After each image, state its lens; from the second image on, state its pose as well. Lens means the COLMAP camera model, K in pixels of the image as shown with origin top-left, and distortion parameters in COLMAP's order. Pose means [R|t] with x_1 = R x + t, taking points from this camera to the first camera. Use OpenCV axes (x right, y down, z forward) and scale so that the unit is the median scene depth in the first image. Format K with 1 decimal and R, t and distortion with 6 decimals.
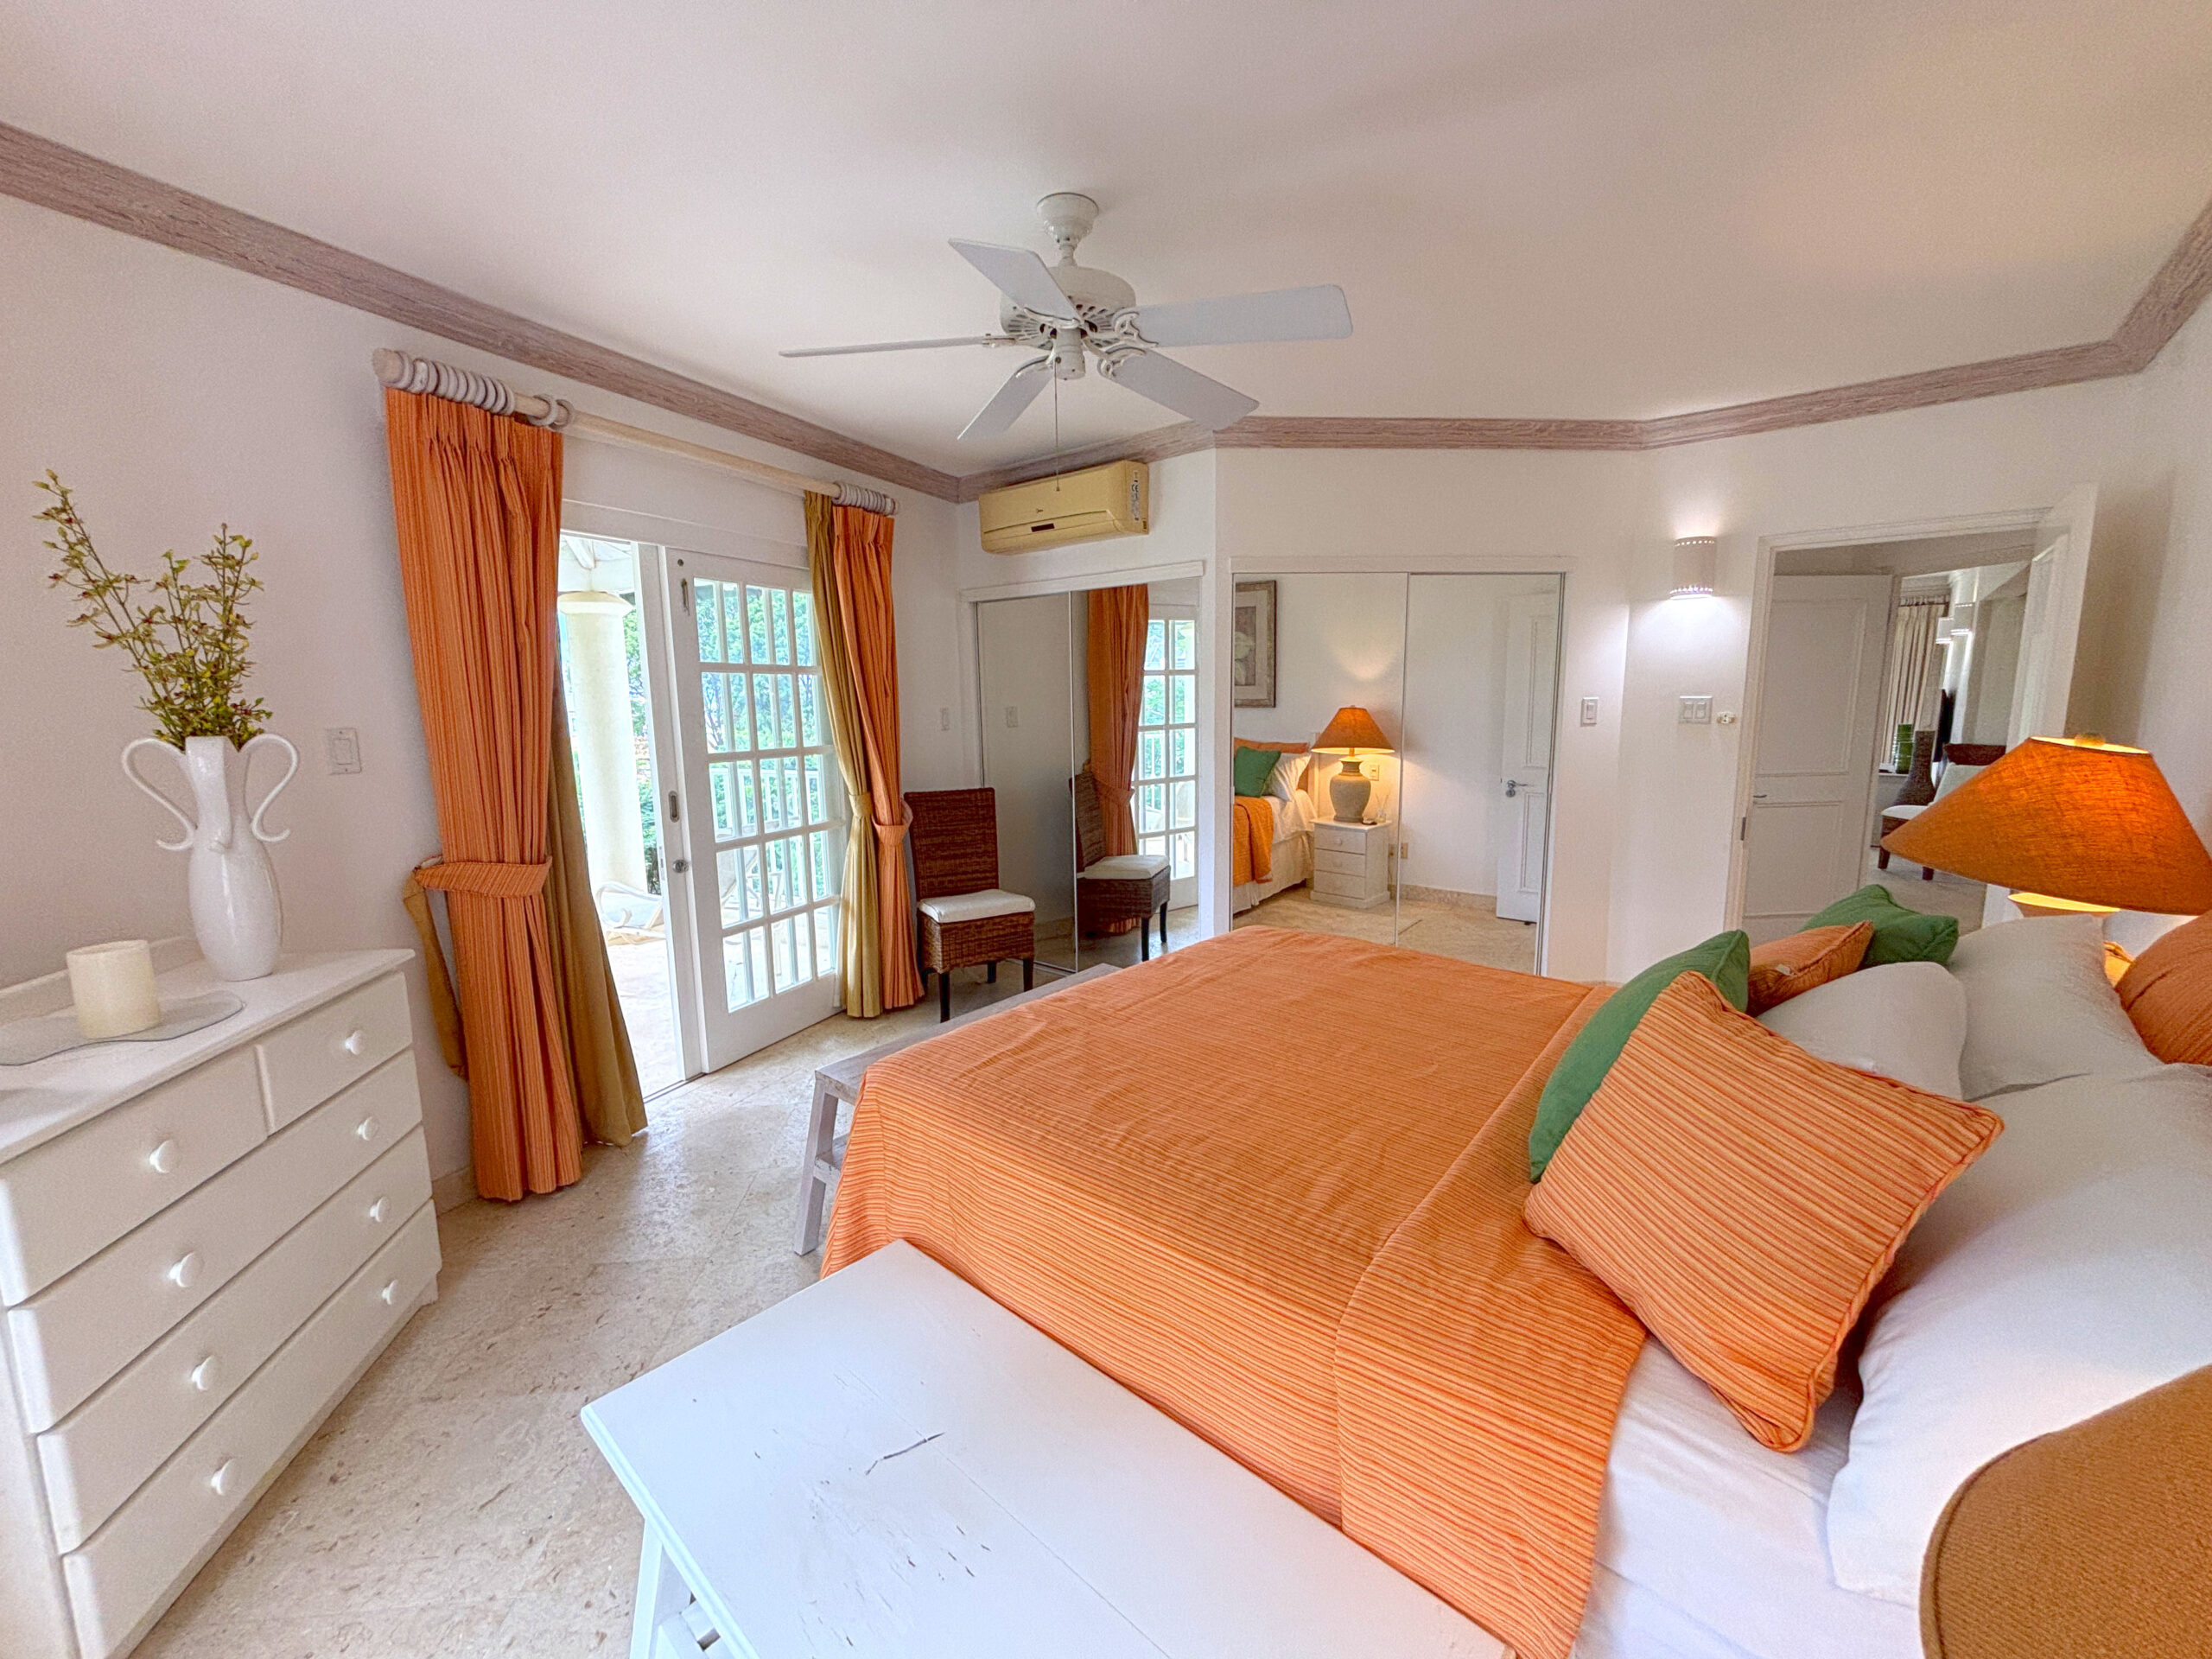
lens RADIAL K [[898.1, 0, 1106.0], [0, 898.1, 829.5], [0, 0, 1]] dist [-0.003227, 0.000052]
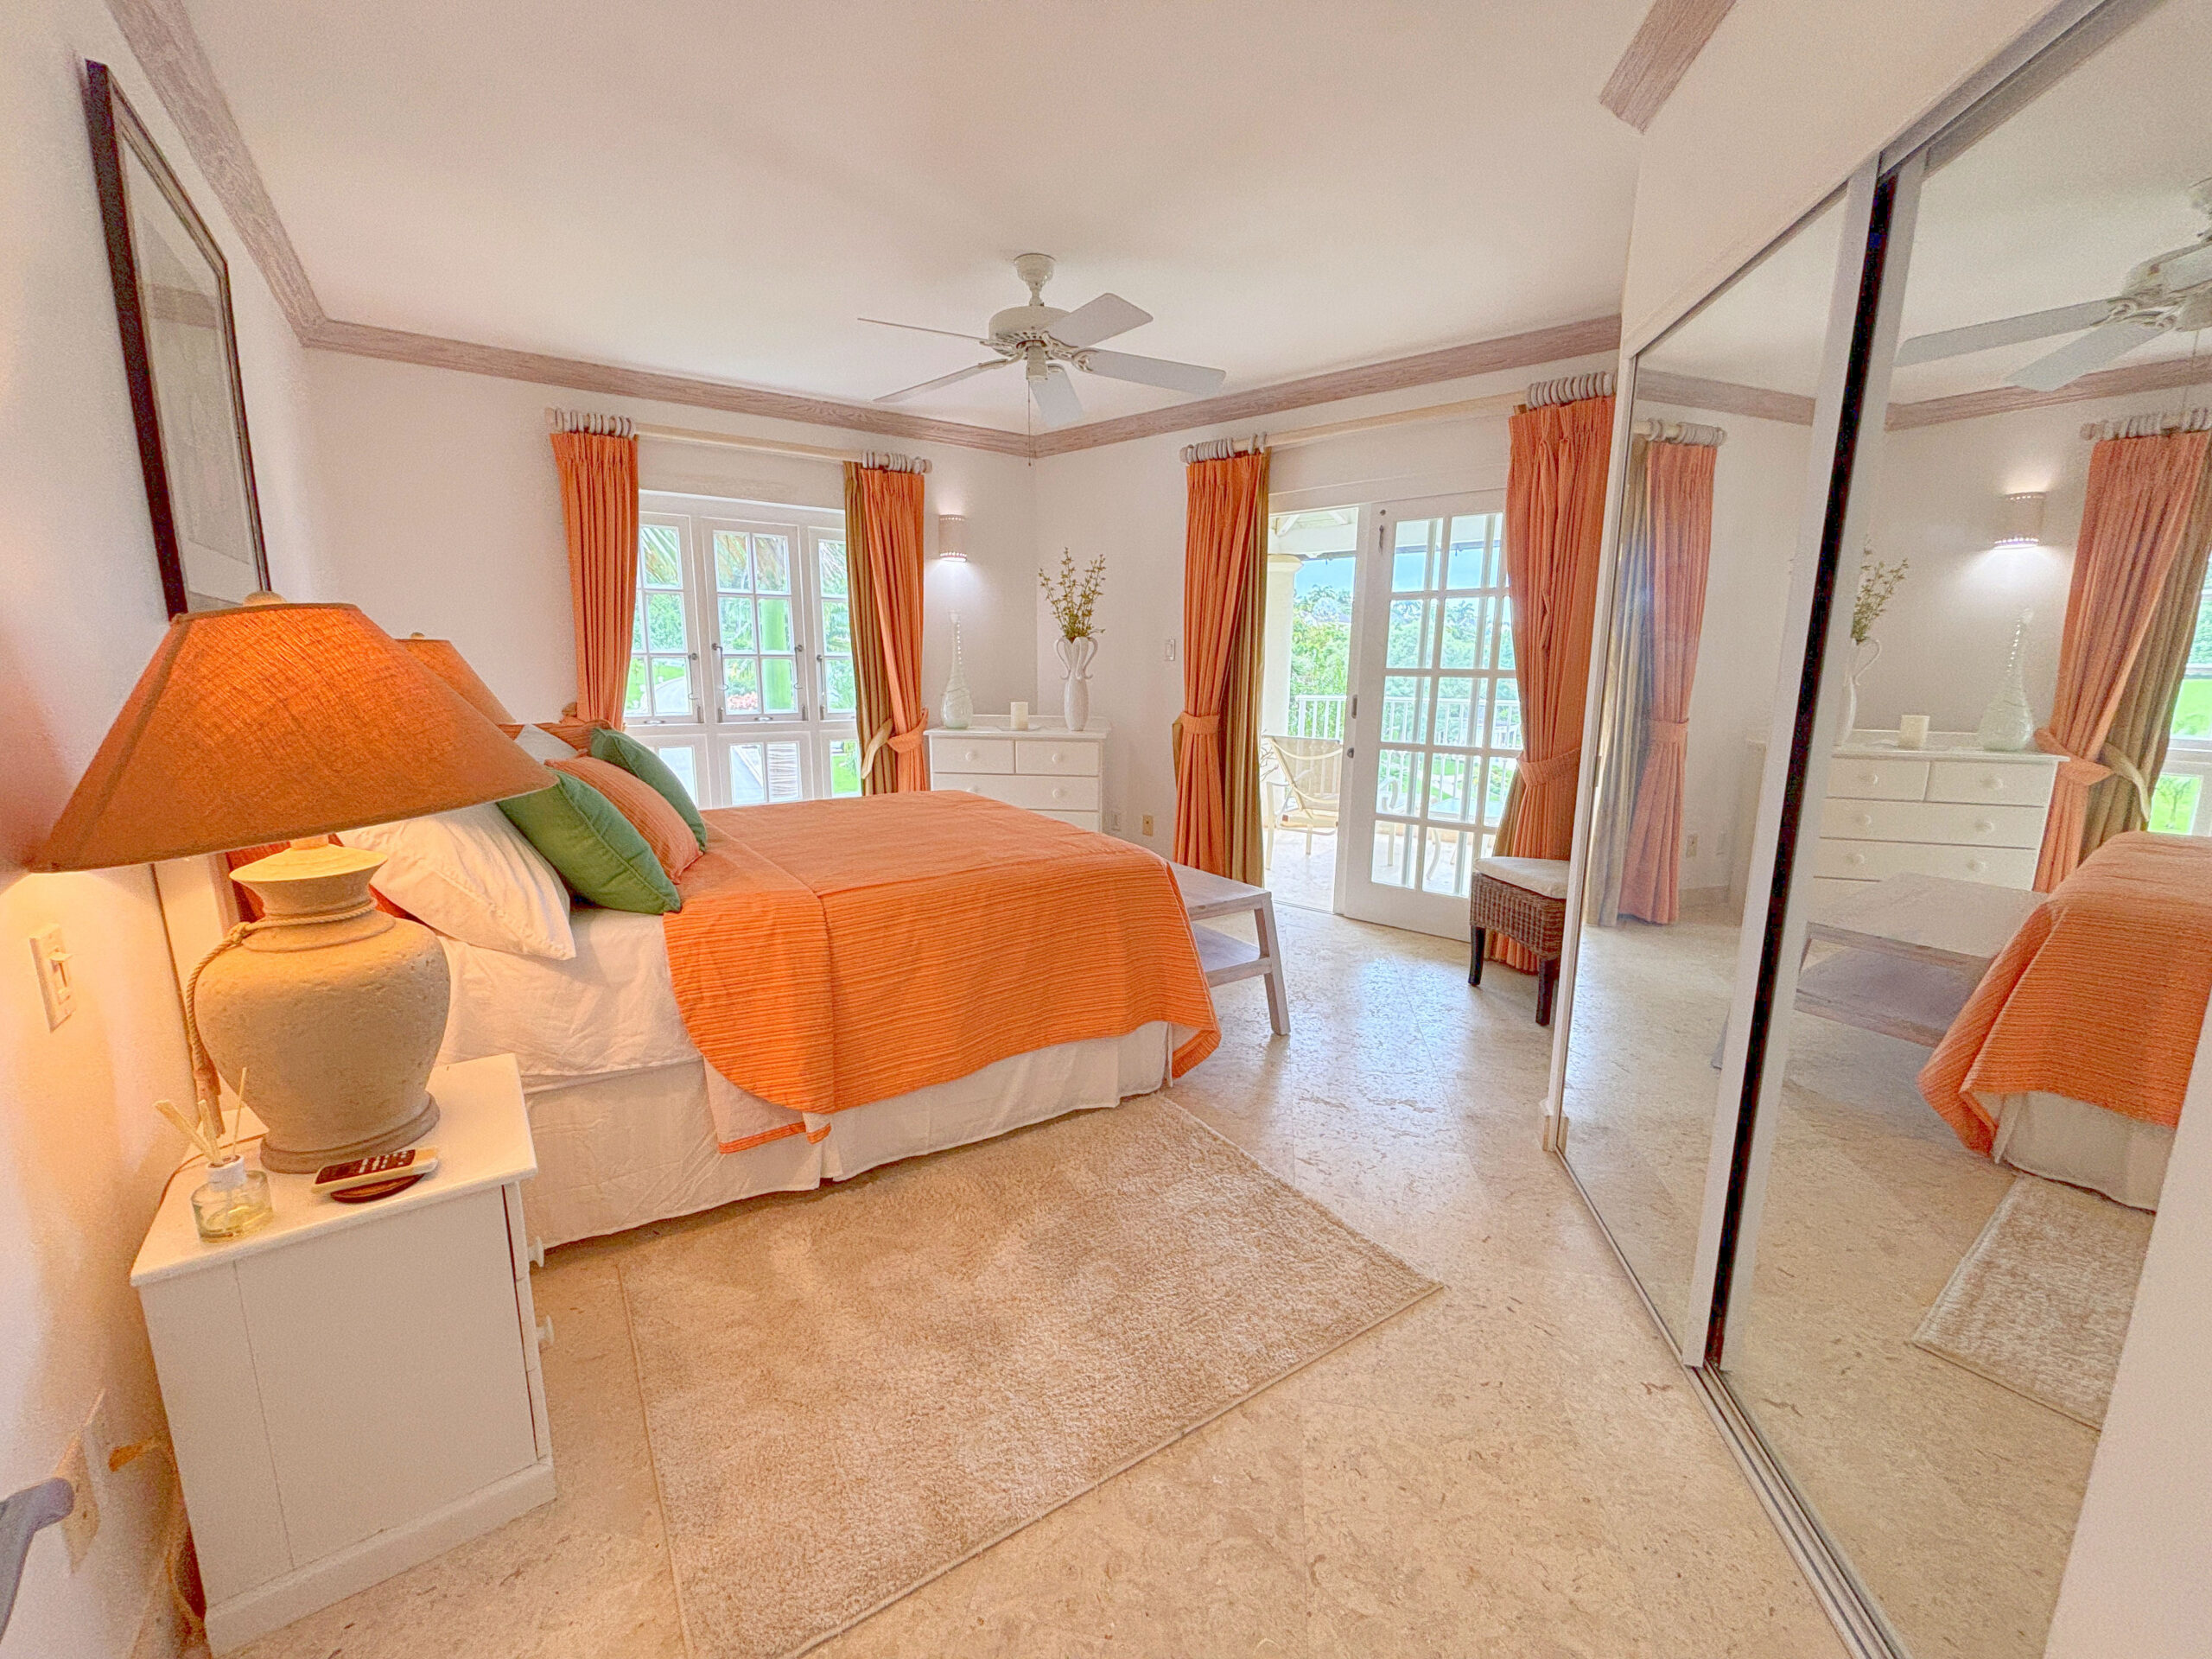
lens RADIAL K [[898.1, 0, 1106.0], [0, 898.1, 829.5], [0, 0, 1]] dist [-0.003227, 0.000052]
pose [[-0.263989, 0.189940, -0.945639, 0.855620], [-0.144893, 0.961484, 0.233571, -0.103073], [0.953581, 0.198676, -0.226300, 0.955304]]
